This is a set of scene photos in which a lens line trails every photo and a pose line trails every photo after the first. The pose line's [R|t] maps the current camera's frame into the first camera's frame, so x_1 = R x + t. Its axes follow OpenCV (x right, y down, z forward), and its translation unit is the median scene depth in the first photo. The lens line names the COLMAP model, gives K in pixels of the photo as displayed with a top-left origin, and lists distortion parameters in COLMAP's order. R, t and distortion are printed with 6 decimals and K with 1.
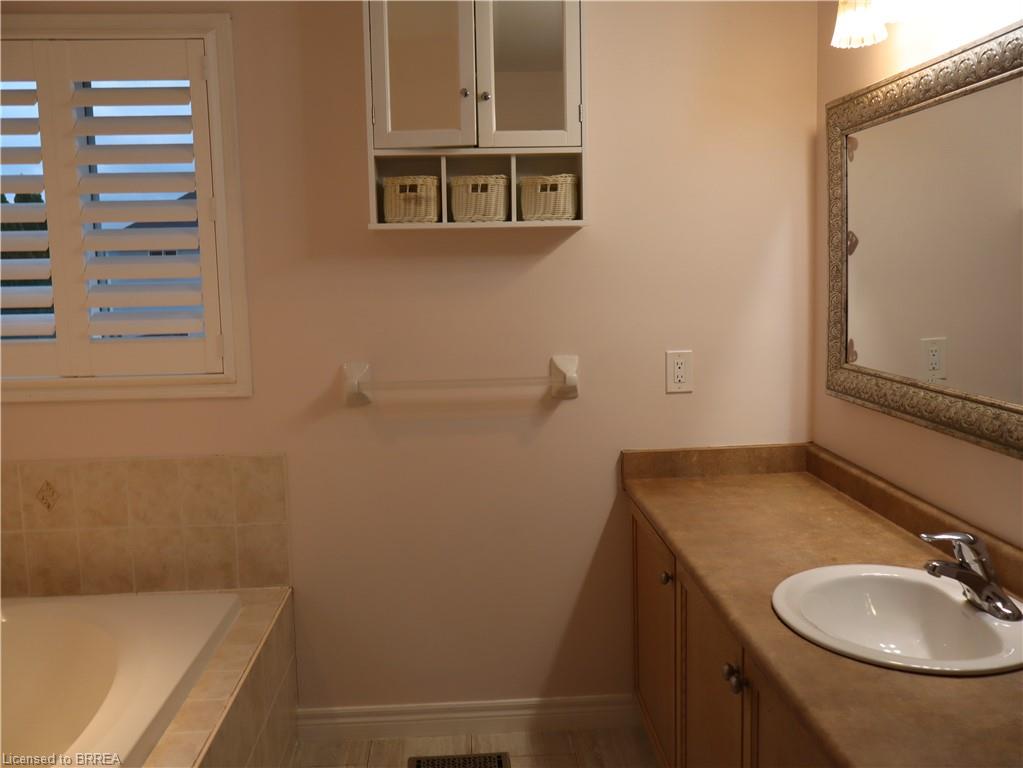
lens RADIAL K [[972.3, 0, 506.1], [0, 972.3, 384.1], [0, 0, 1]] dist [0.012911, 0.003184]
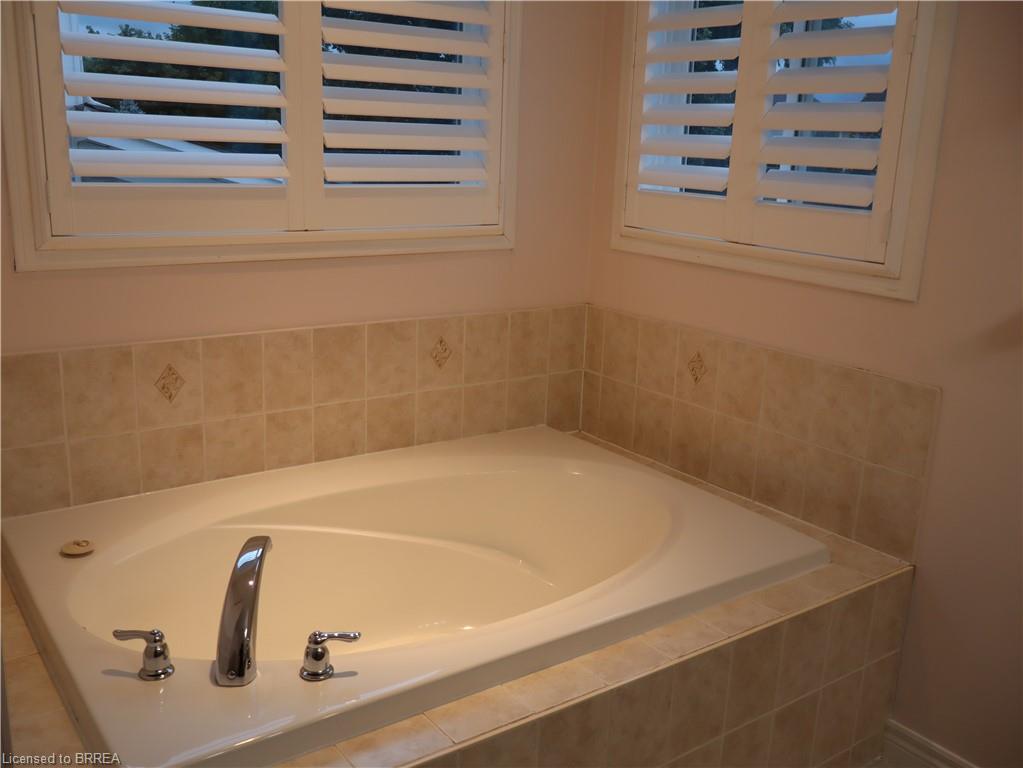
lens RADIAL K [[972.3, 0, 506.1], [0, 972.3, 384.1], [0, 0, 1]] dist [0.012911, 0.003184]
pose [[0.537405, 0.249468, -0.805581, 0.178697], [-0.145062, 0.968352, 0.203103, -0.031308], [0.830754, 0.007710, 0.556586, 0.335528]]
